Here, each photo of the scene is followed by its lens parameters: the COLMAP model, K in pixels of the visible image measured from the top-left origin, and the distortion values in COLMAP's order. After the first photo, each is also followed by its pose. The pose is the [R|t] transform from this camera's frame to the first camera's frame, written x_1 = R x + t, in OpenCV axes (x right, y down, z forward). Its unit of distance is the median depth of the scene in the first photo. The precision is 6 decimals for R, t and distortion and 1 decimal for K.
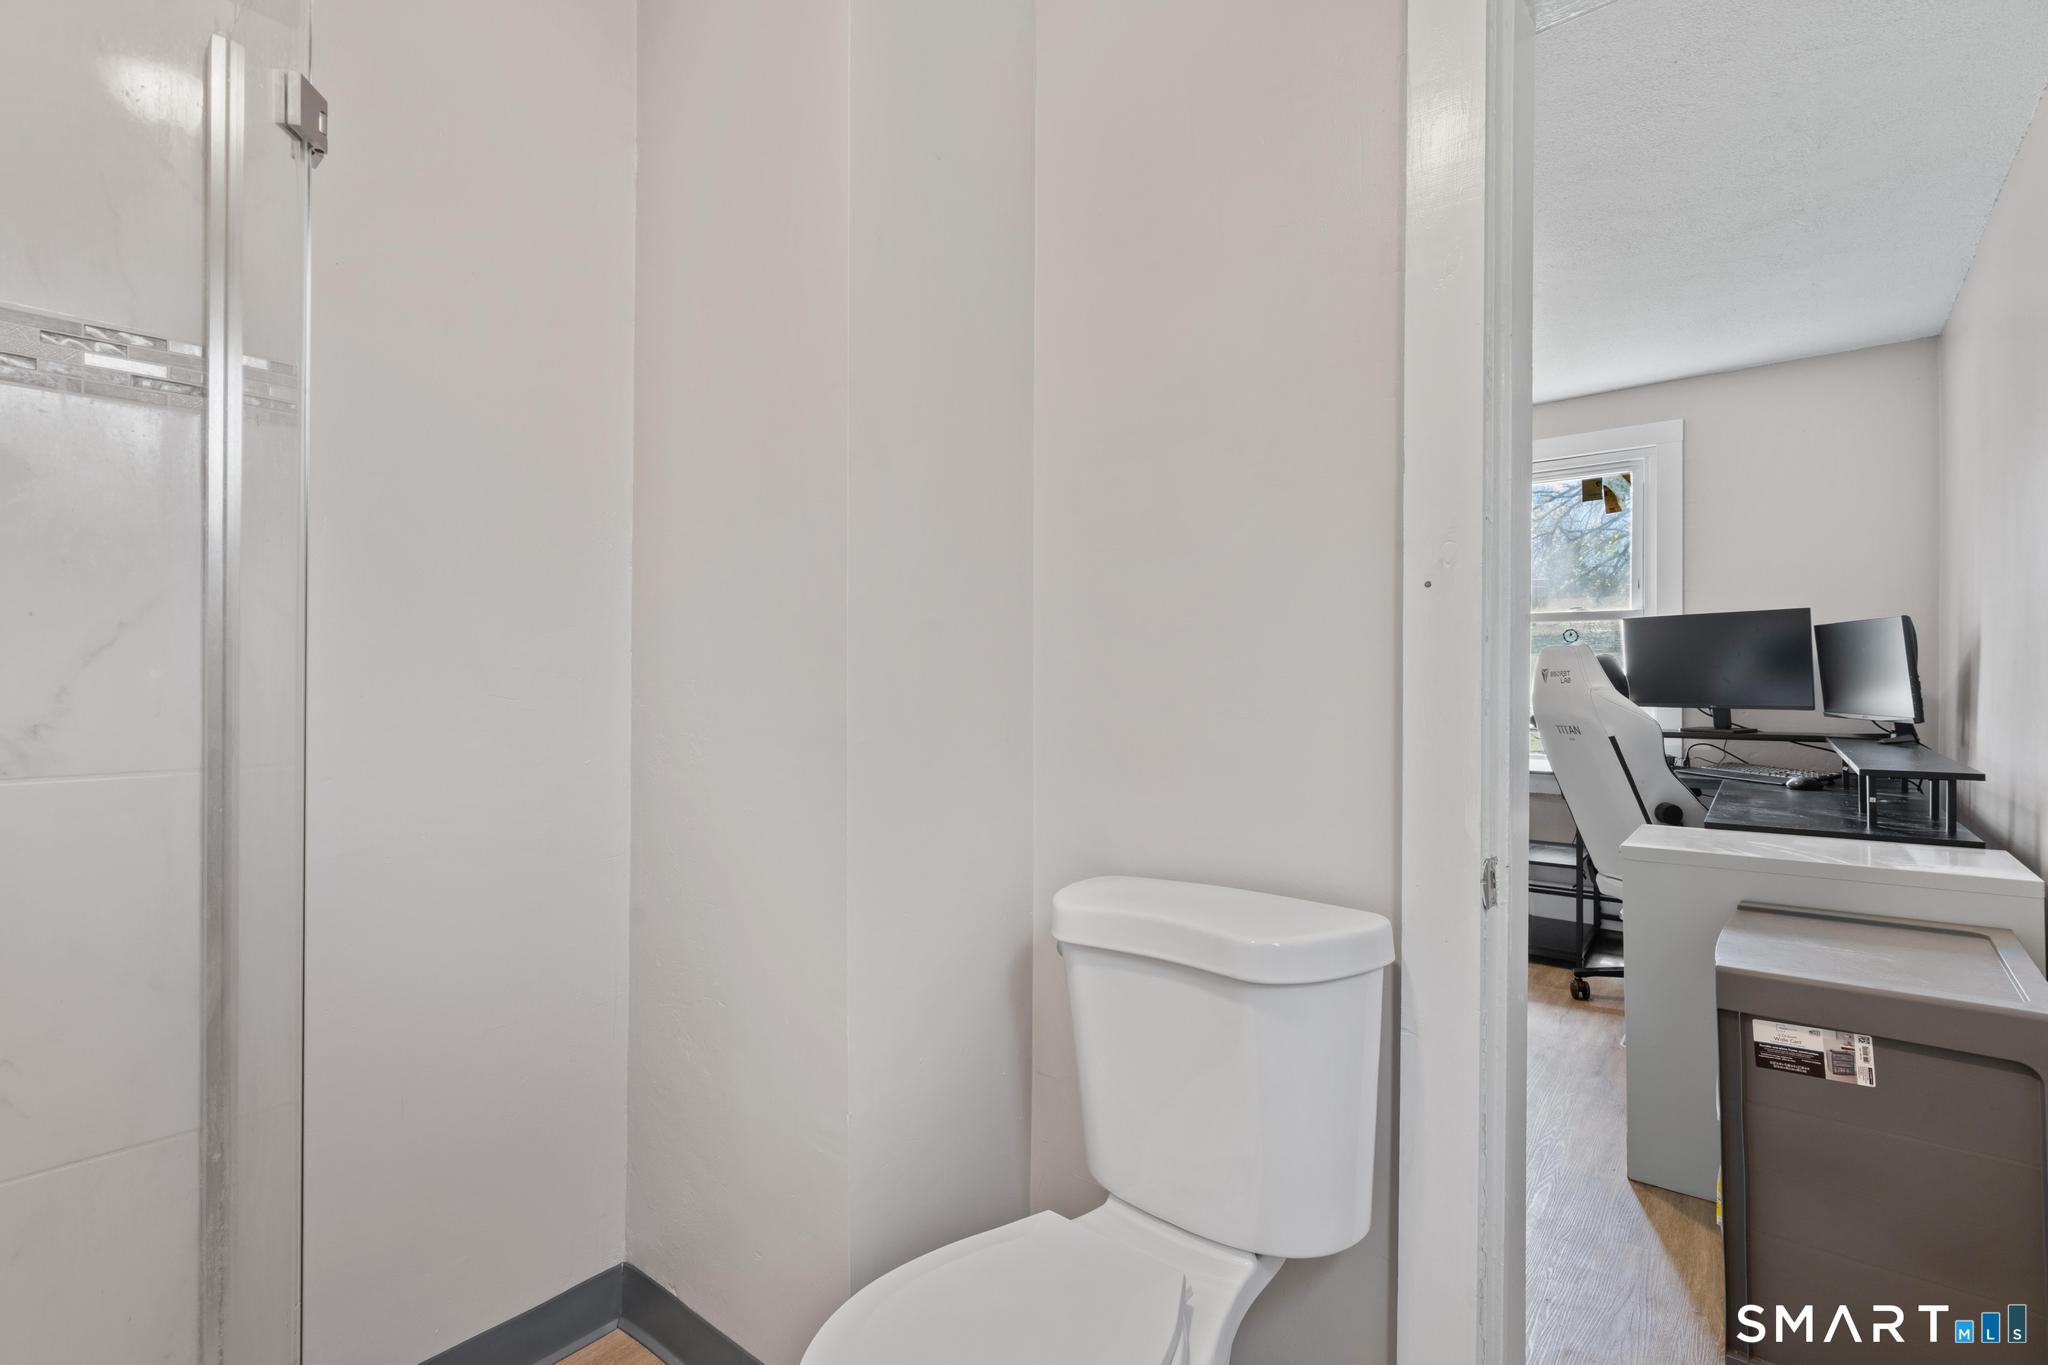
lens RADIAL K [[920.6, 0, 1026.0], [0, 920.6, 681.1], [0, 0, 1]] dist [-0.003989, 0.001859]
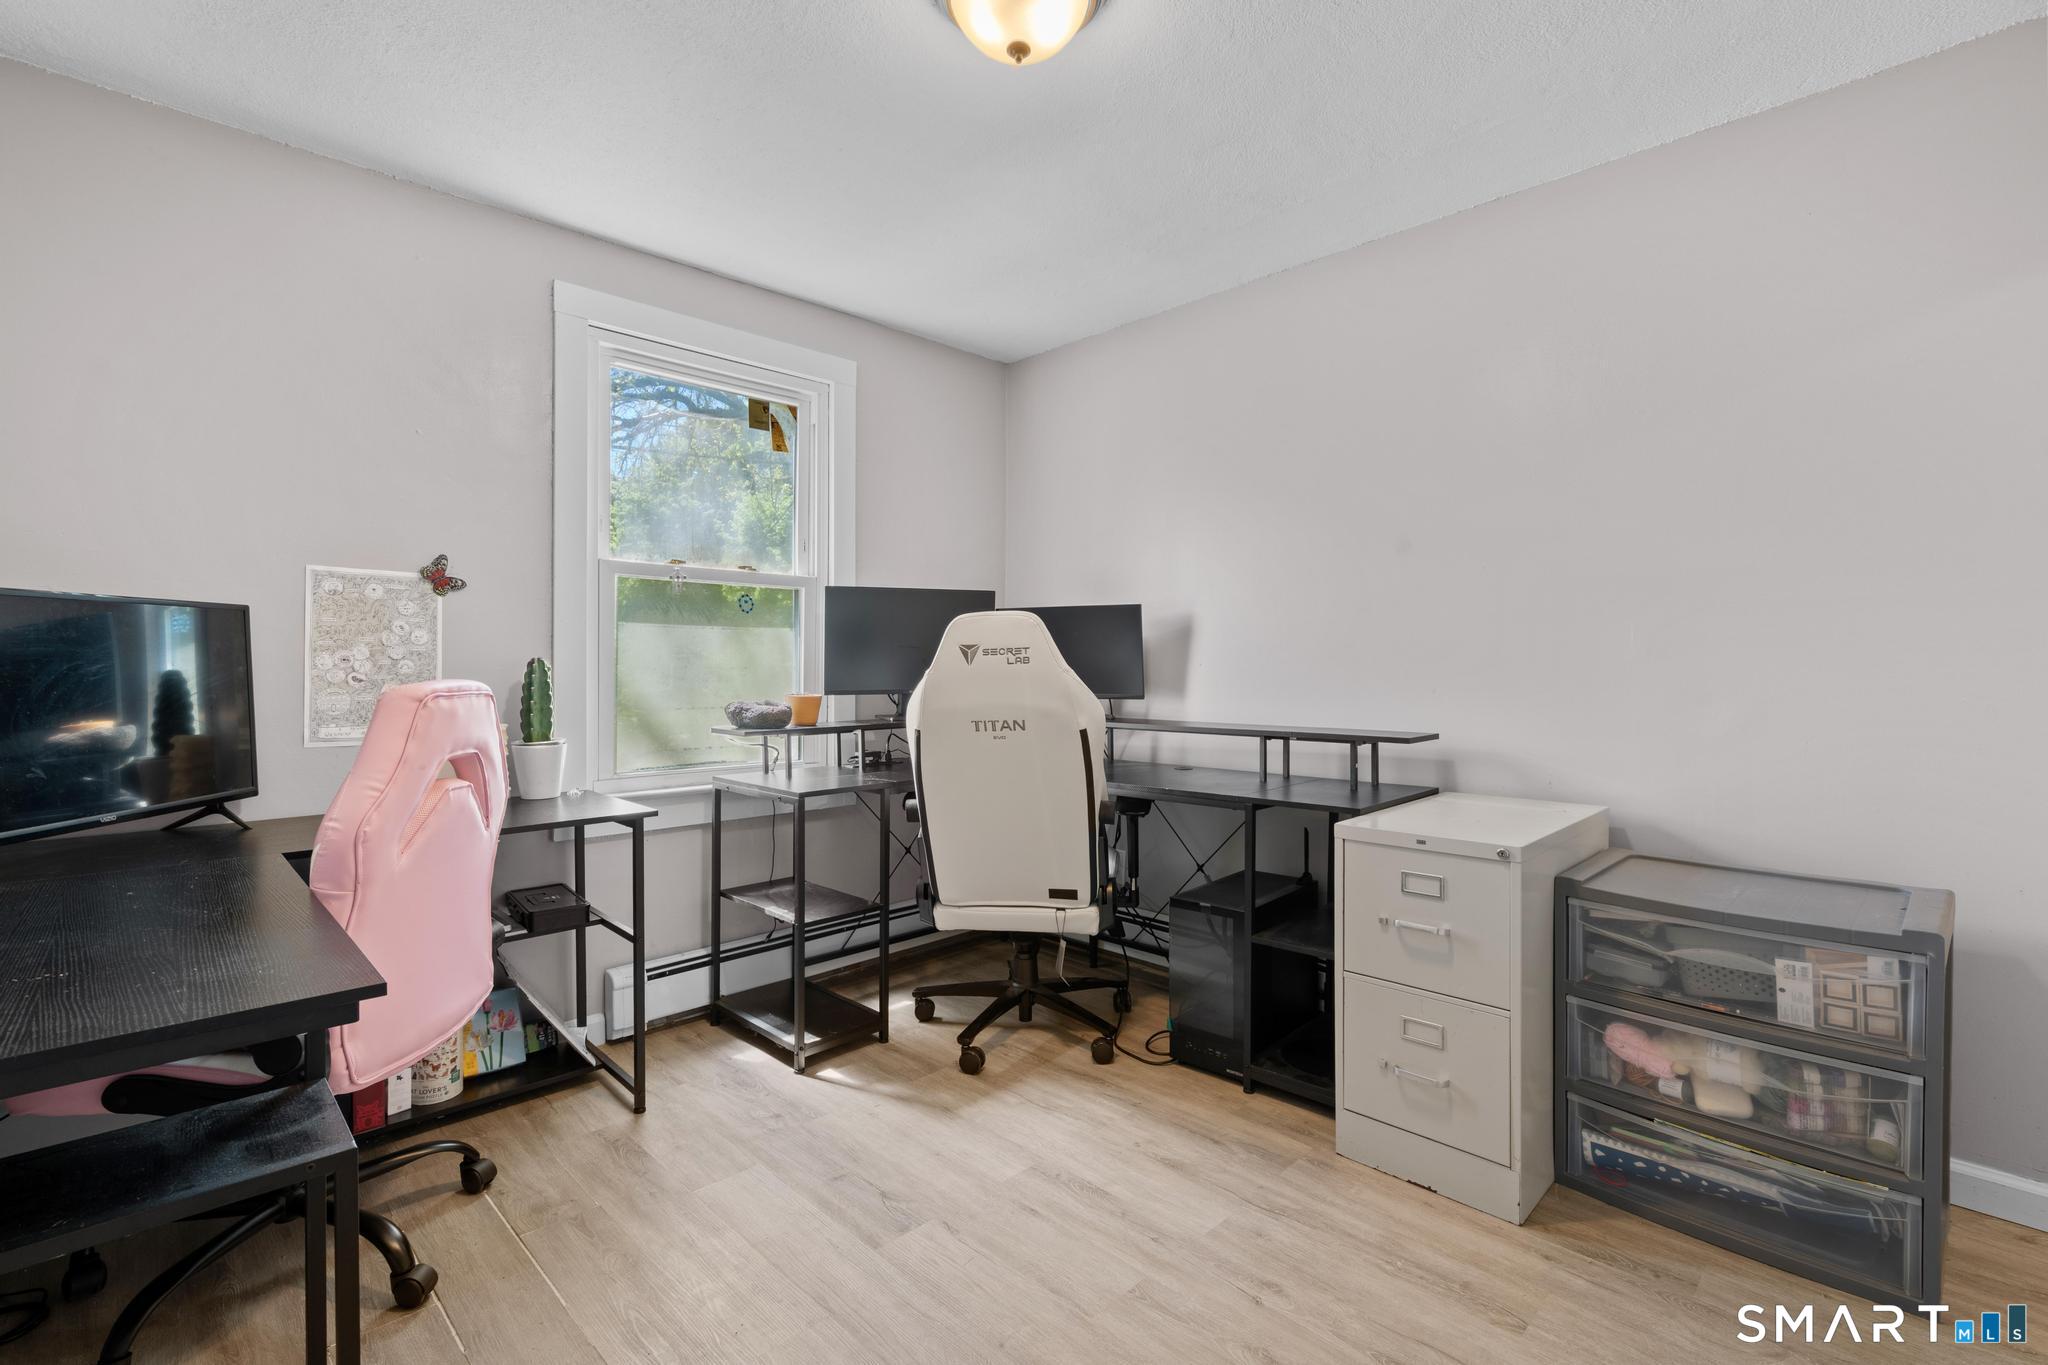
lens RADIAL K [[920.6, 0, 1040.0], [0, 920.6, 673.9], [0, 0, 1]] dist [-0.003989, 0.001859]
pose [[0.105279, -0.006069, 0.994424, -0.136688], [-0.000032, 0.999981, 0.006106, 0.004750], [-0.994443, -0.000674, 0.105277, 0.737004]]
